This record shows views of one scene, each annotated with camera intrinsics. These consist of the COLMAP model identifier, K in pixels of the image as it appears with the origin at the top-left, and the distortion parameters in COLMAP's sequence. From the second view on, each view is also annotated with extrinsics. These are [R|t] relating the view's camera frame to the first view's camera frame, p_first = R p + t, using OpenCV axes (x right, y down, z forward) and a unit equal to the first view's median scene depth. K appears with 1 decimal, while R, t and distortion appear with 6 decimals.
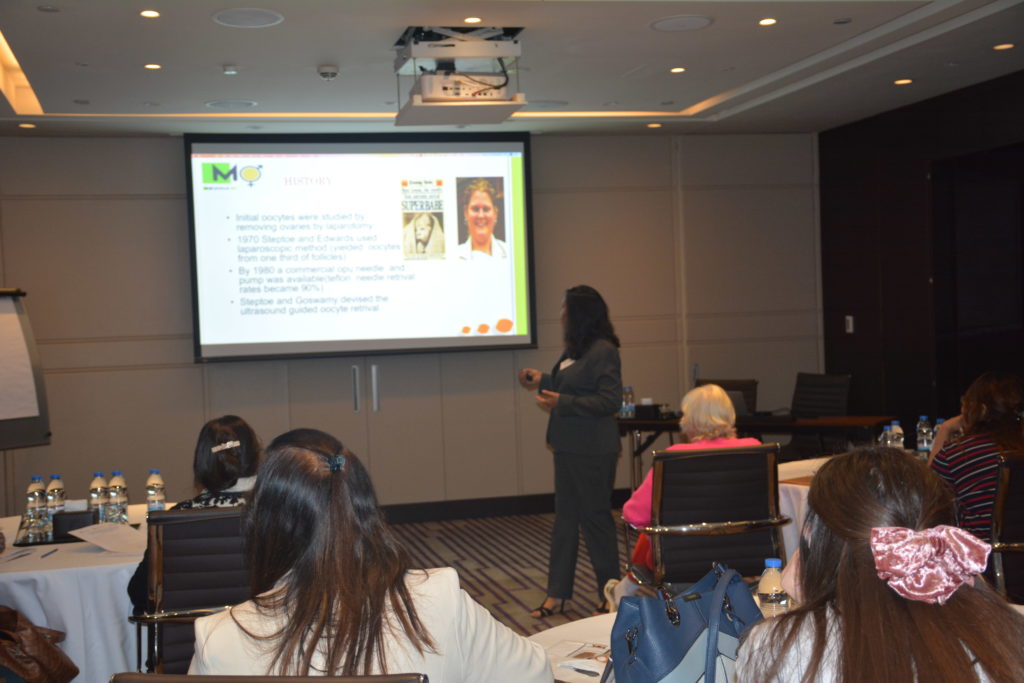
lens RADIAL K [[1438.0, 0, 512.0], [0, 1438.0, 341.5], [0, 0, 1]] dist [0.163545, 0.028284]
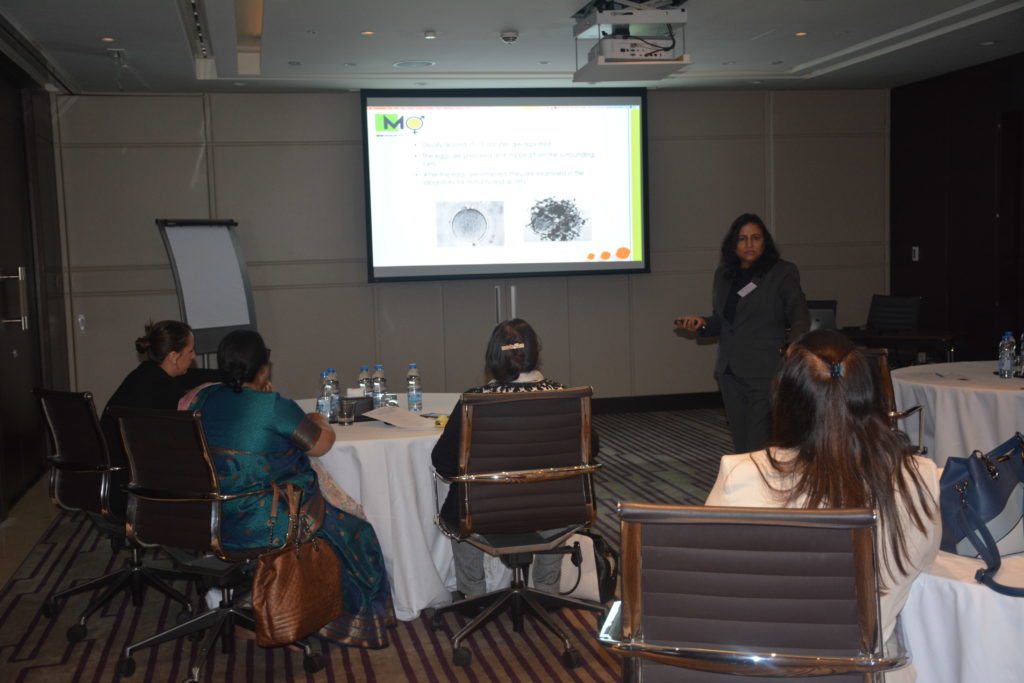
lens RADIAL K [[1240.2, 0, 512.0], [0, 1240.2, 341.5], [0, 0, 1]] dist [0.027072, 0.420810]
pose [[0.999691, 0.009020, -0.023182, -0.080161], [-0.007691, 0.998357, 0.056787, 0.004801], [0.023656, -0.056591, 0.998117, -0.026443]]
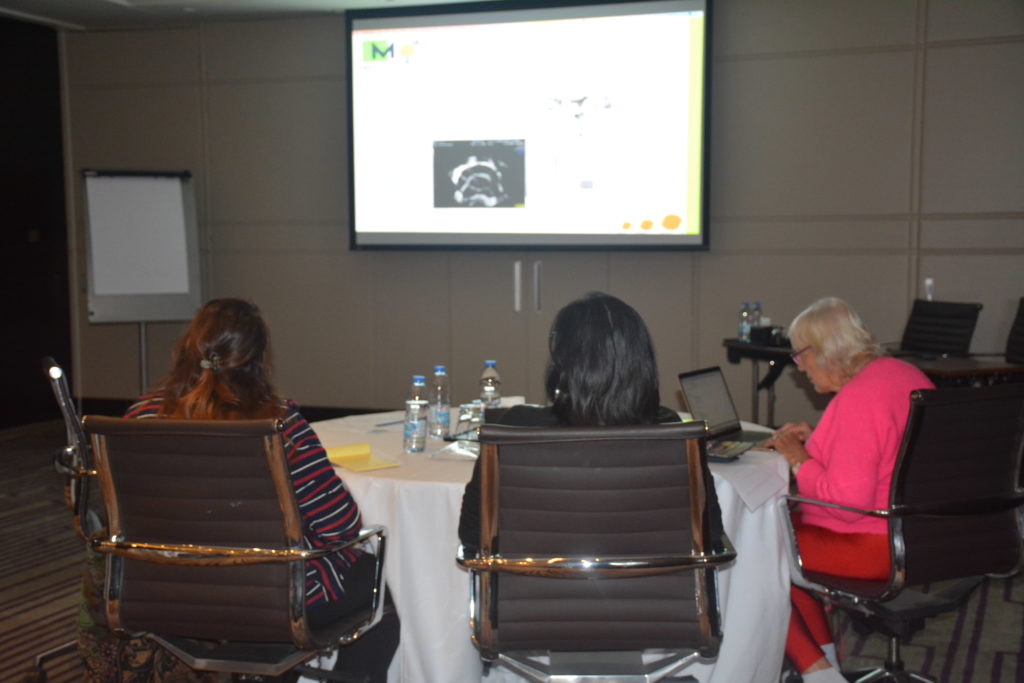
lens RADIAL K [[1429.1, 0, 511.8], [0, 1429.1, 348.5], [0, 0, 1]] dist [0.108651, 0.378864]
pose [[0.831609, 0.080721, -0.549465, 0.428735], [-0.036590, 0.995195, 0.090824, -0.011335], [0.554155, -0.055425, 0.830566, 0.269834]]
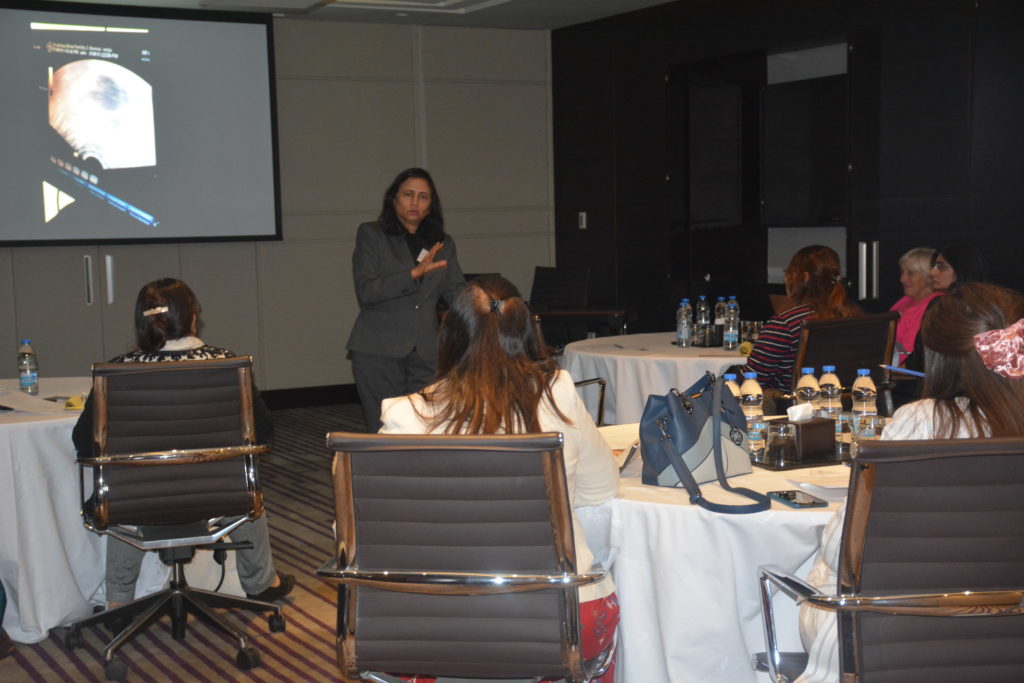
lens RADIAL K [[1596.0, 0, 512.0], [0, 1596.0, 341.5], [0, 0, 1]] dist [0.241489, 0.083636]
pose [[0.967868, -0.006142, 0.251384, -0.118467], [-0.007993, 0.998445, 0.055168, 0.013613], [-0.251332, -0.055405, 0.966314, -0.108597]]
